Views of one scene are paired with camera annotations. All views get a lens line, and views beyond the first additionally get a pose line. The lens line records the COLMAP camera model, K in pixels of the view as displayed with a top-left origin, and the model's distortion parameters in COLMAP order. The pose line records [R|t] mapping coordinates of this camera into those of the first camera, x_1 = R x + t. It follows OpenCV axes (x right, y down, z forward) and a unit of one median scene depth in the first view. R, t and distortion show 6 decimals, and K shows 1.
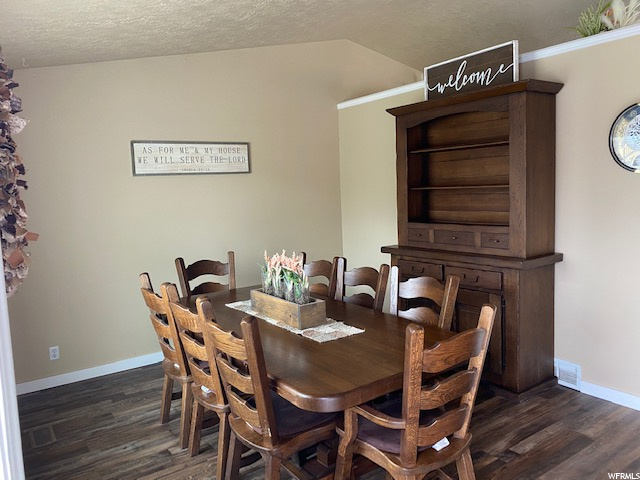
lens RADIAL K [[494.3, 0, 304.4], [0, 494.3, 233.6], [0, 0, 1]] dist [0.015479, -0.025146]
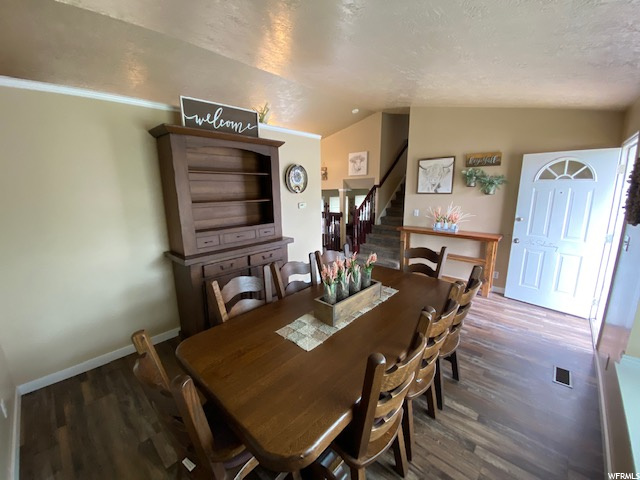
lens RADIAL K [[259.2, 0, 317.3], [0, 259.2, 243.8], [0, 0, 1]] dist [-0.002372, -0.002754]
pose [[-0.237162, -0.171812, 0.956156, -0.431602], [0.106978, 0.973632, 0.201487, -0.089279], [-0.965562, 0.150073, -0.212528, 0.847725]]
